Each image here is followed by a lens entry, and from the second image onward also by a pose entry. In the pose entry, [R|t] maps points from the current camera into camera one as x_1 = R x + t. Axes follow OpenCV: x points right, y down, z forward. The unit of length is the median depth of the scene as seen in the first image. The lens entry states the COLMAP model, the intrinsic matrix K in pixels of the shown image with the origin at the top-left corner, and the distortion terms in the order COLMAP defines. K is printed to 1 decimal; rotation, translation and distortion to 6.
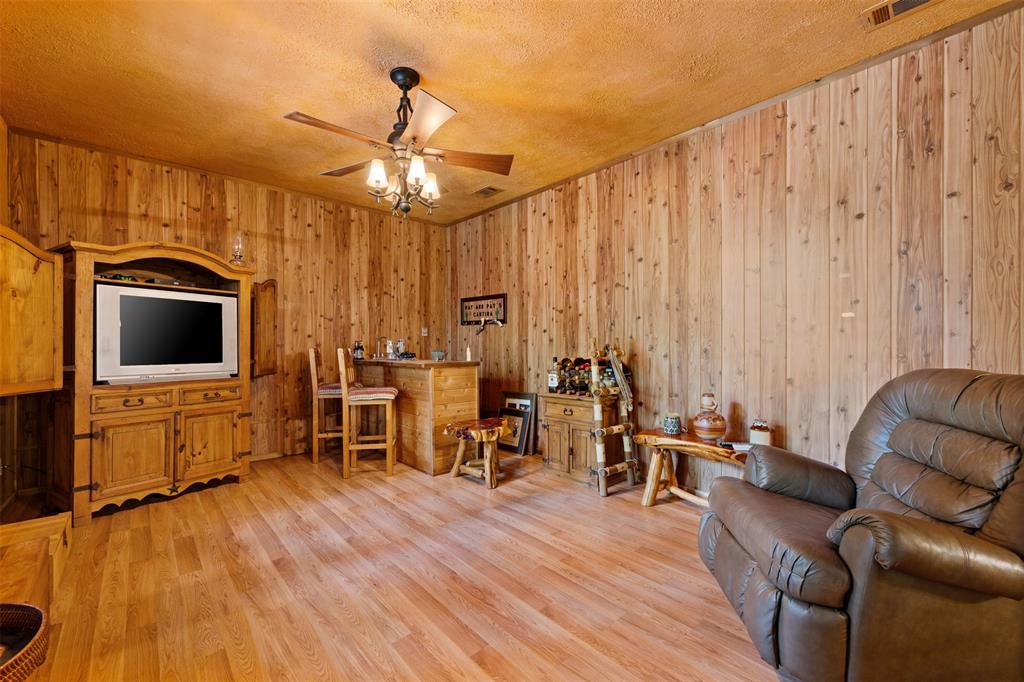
lens RADIAL K [[408.6, 0, 510.3], [0, 408.6, 347.2], [0, 0, 1]] dist [0.000116, 0.000166]
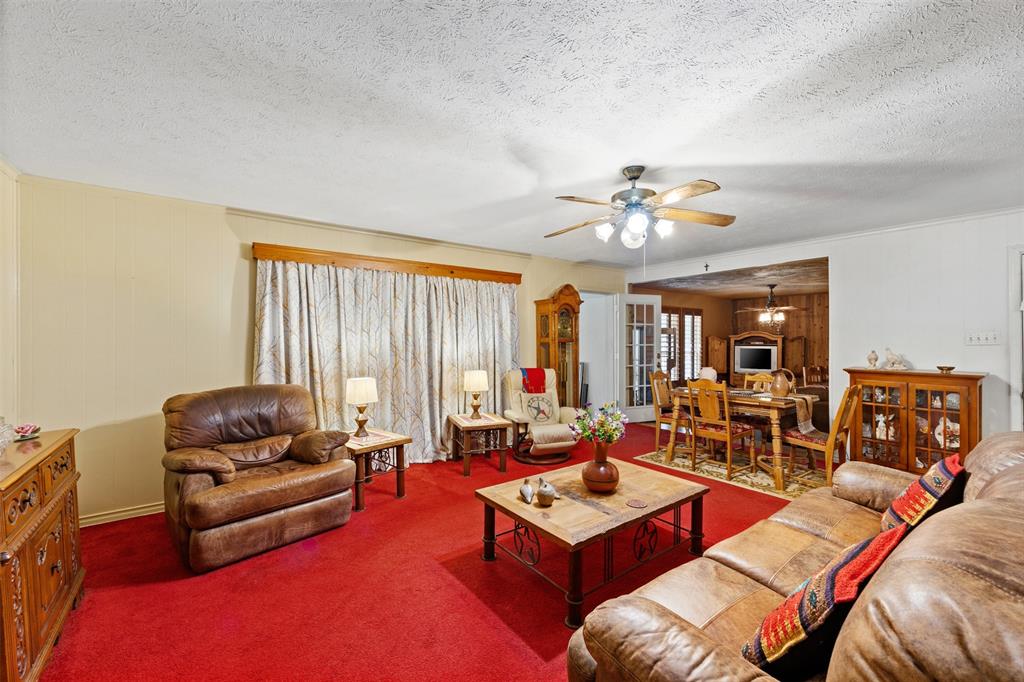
lens RADIAL K [[415.5, 0, 501.8], [0, 415.5, 339.5], [0, 0, 1]] dist [-0.000050, 0.000004]
pose [[-0.102947, 0.001120, -0.994686, 2.813975], [-0.004032, 0.999991, 0.001544, -0.198654], [0.994679, 0.004169, -0.102941, -0.683665]]
